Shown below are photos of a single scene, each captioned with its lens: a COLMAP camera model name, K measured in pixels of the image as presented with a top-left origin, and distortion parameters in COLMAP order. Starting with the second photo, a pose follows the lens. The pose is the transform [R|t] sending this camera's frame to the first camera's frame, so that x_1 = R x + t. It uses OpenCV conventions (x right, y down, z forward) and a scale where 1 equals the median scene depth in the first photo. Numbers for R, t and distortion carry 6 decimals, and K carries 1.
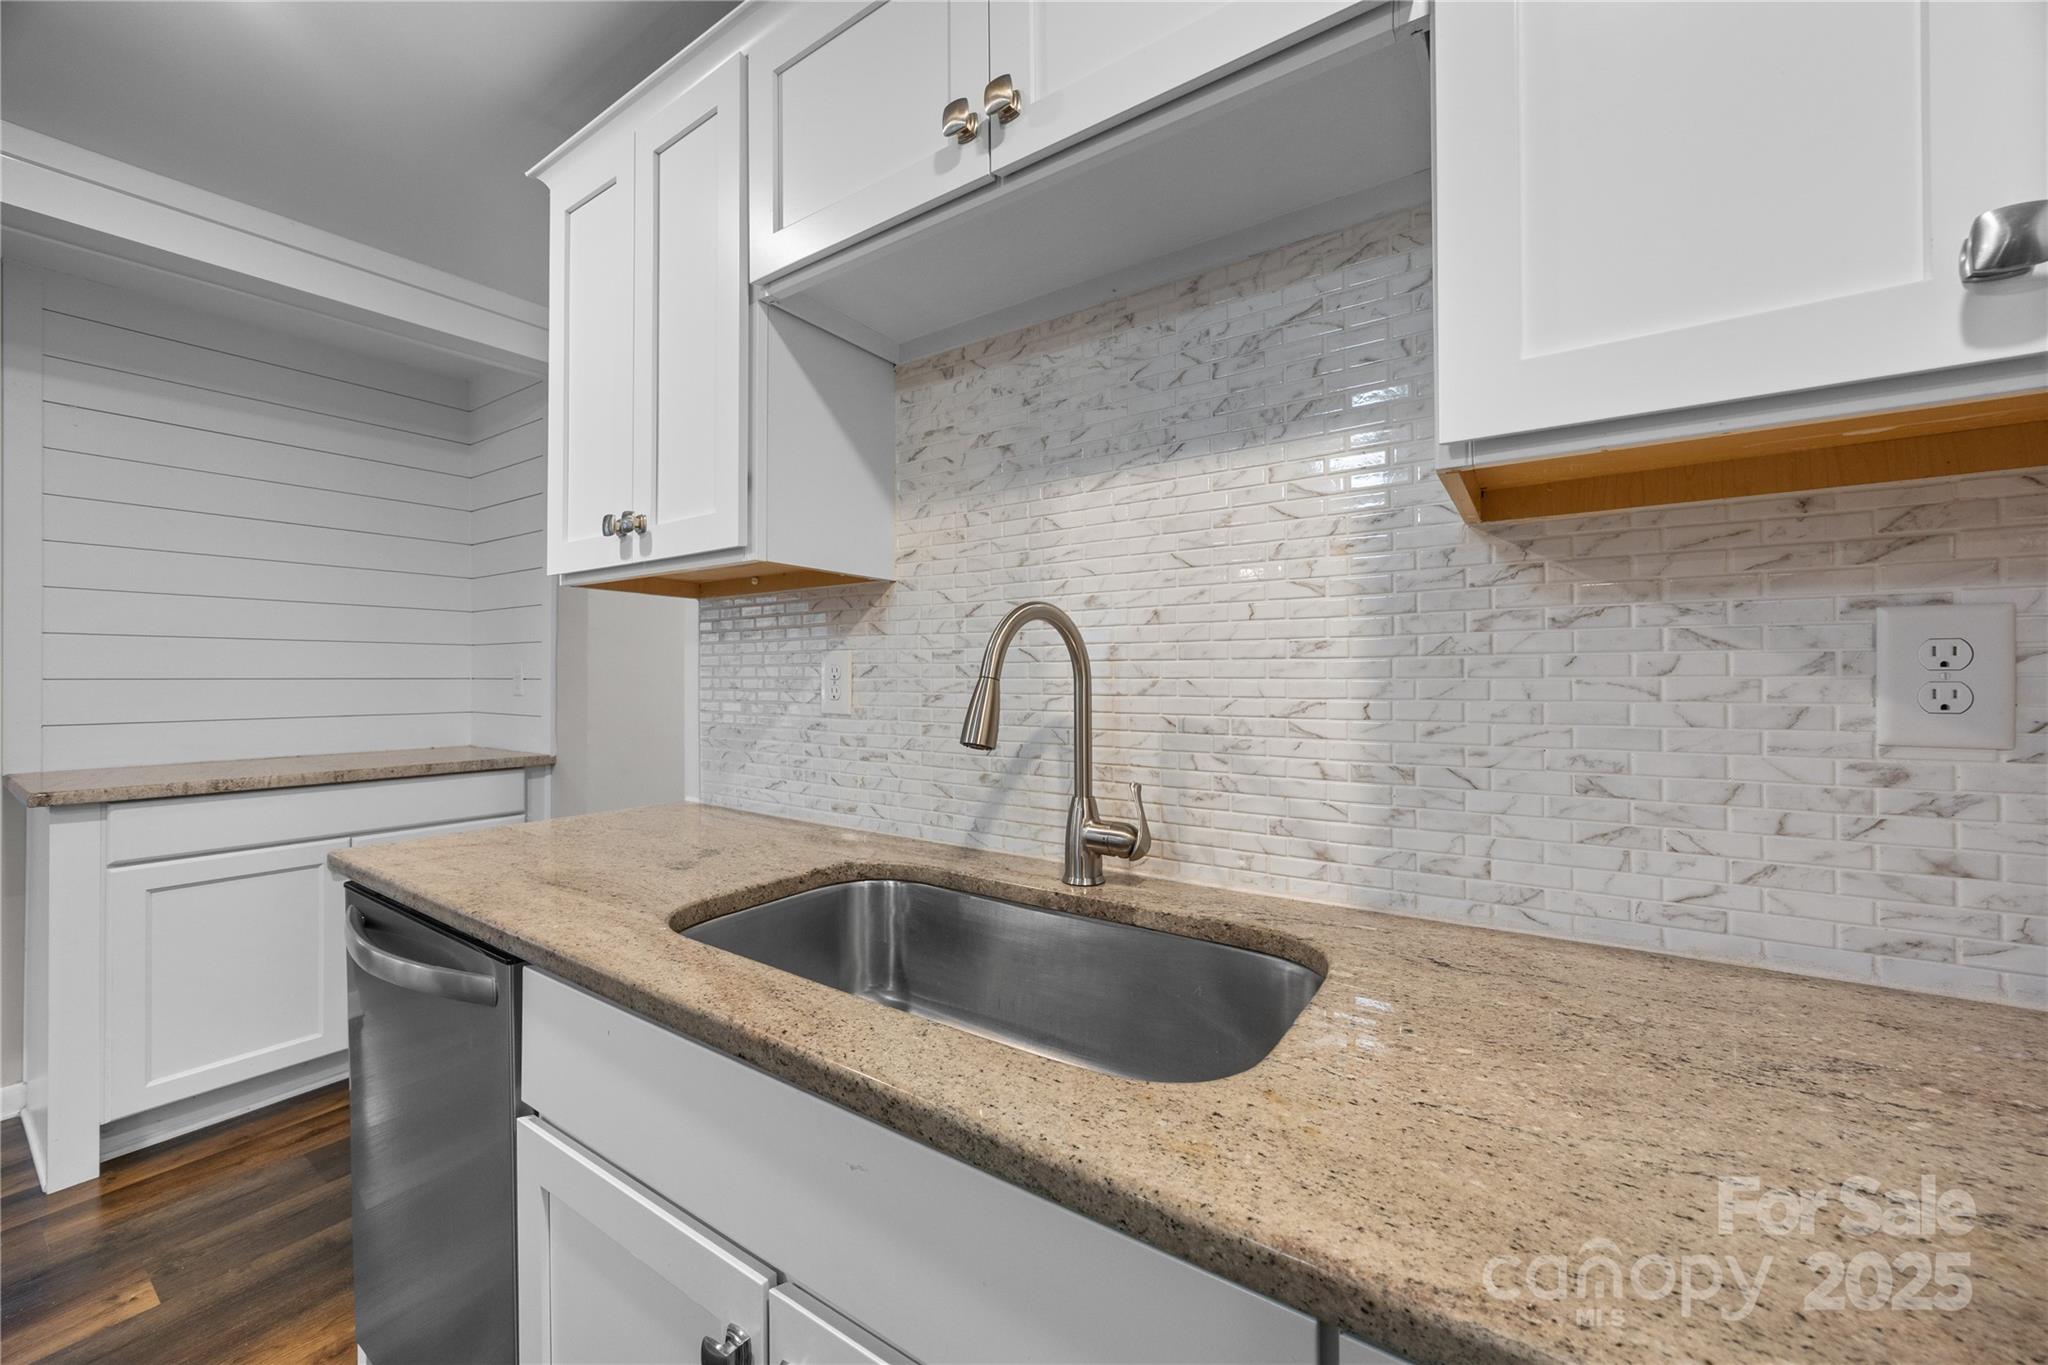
lens RADIAL K [[776.9, 0, 1022.4], [0, 776.9, 667.3], [0, 0, 1]] dist [-0.000876, -0.000136]
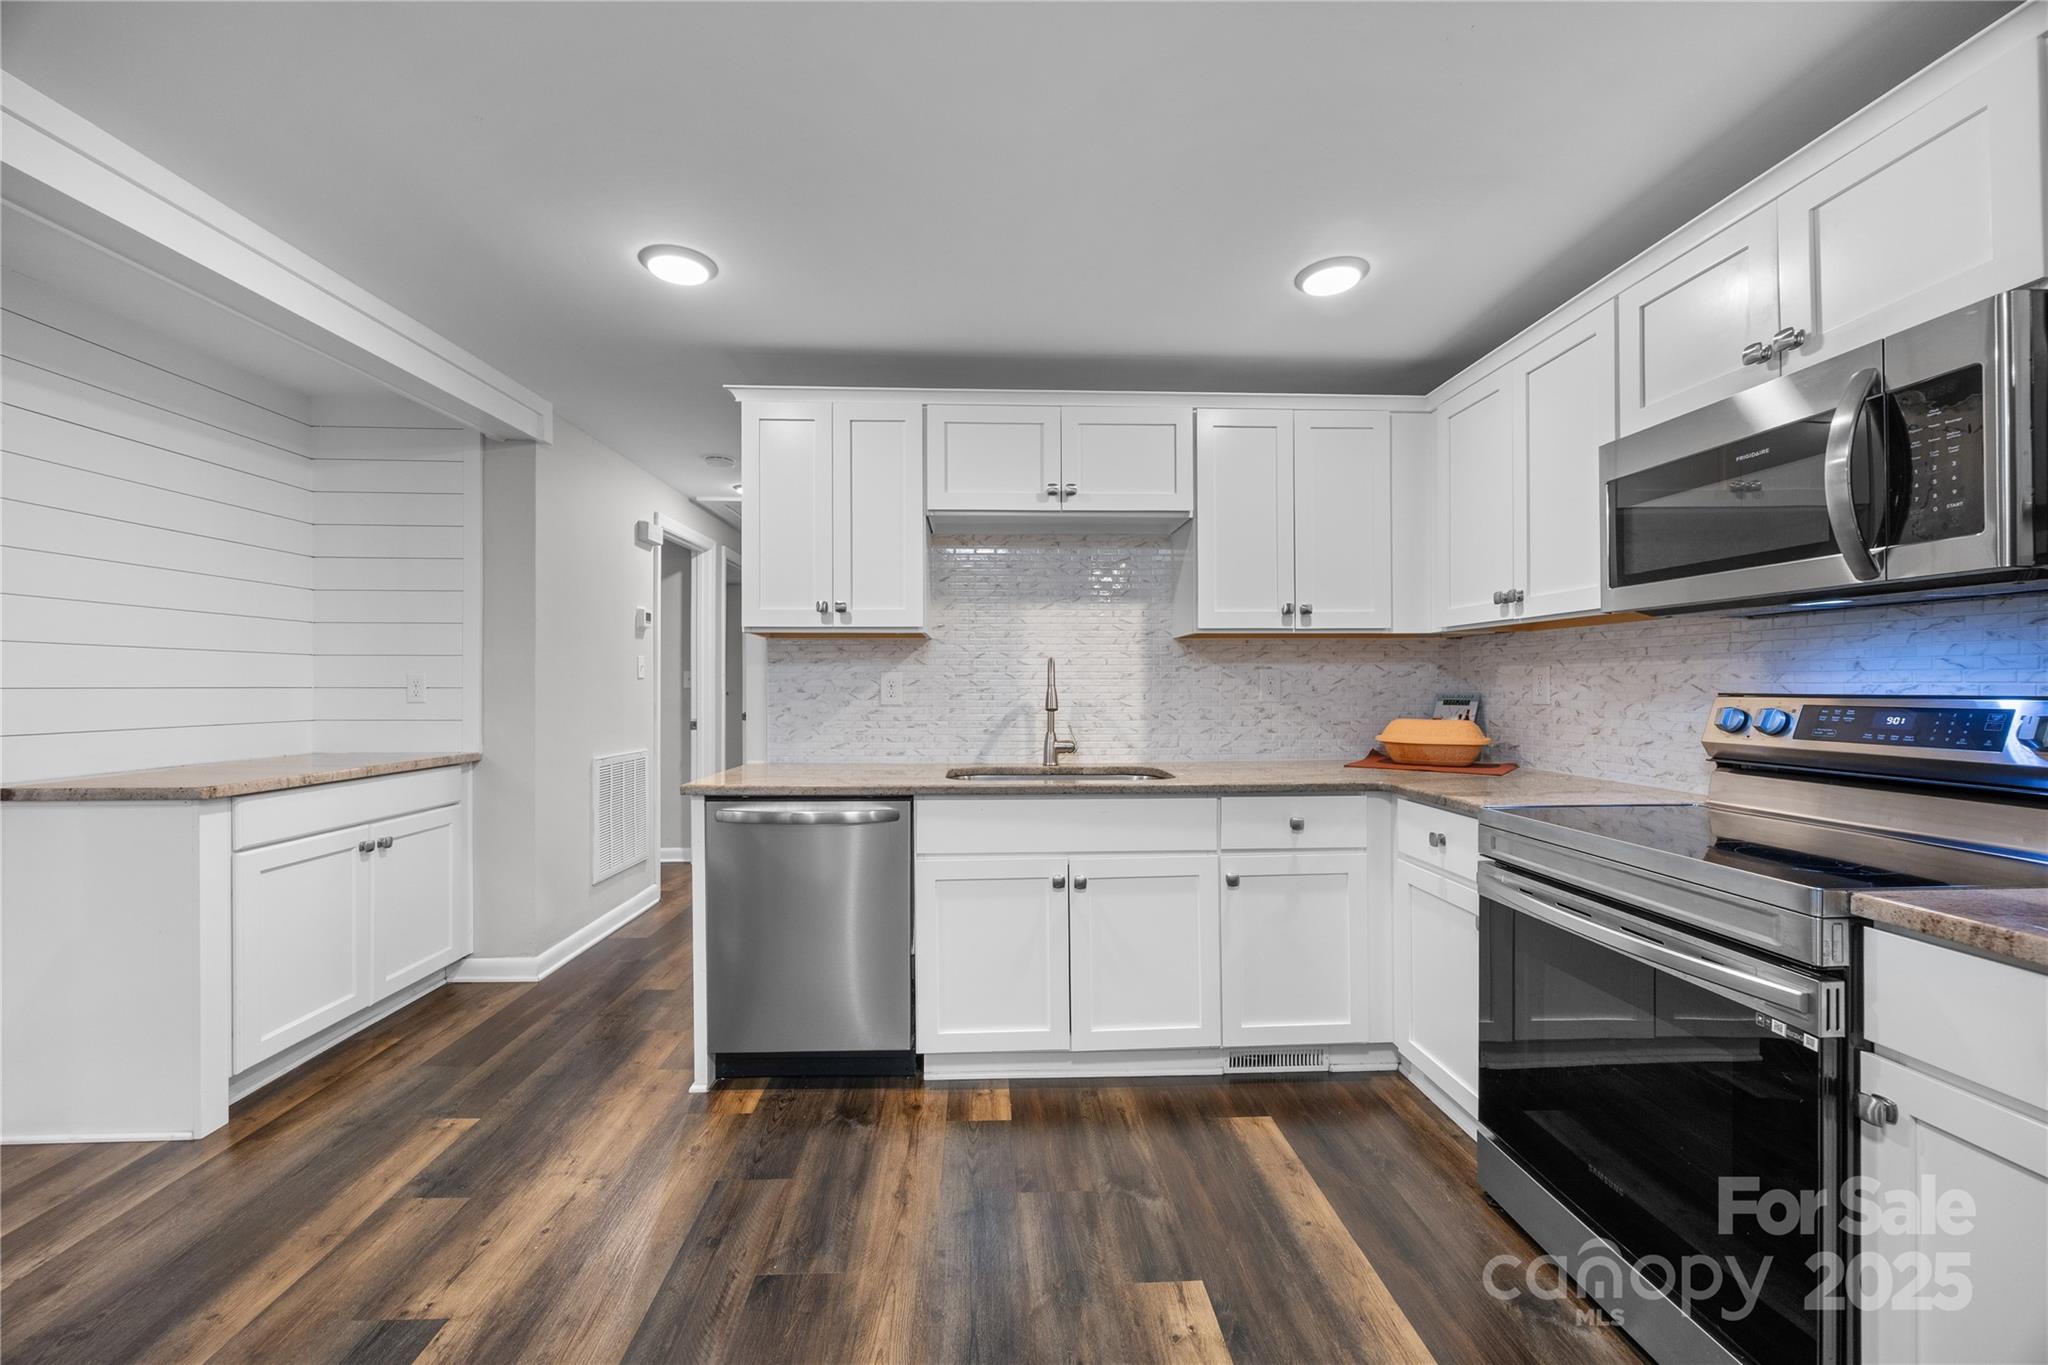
lens RADIAL K [[776.9, 0, 1015.0], [0, 776.9, 683.1], [0, 0, 1]] dist [-0.000876, -0.000136]
pose [[0.803814, 0.002288, 0.594877, -1.334406], [-0.006643, 0.999965, 0.005130, -0.007268], [-0.594844, -0.008076, 0.803801, -0.857392]]
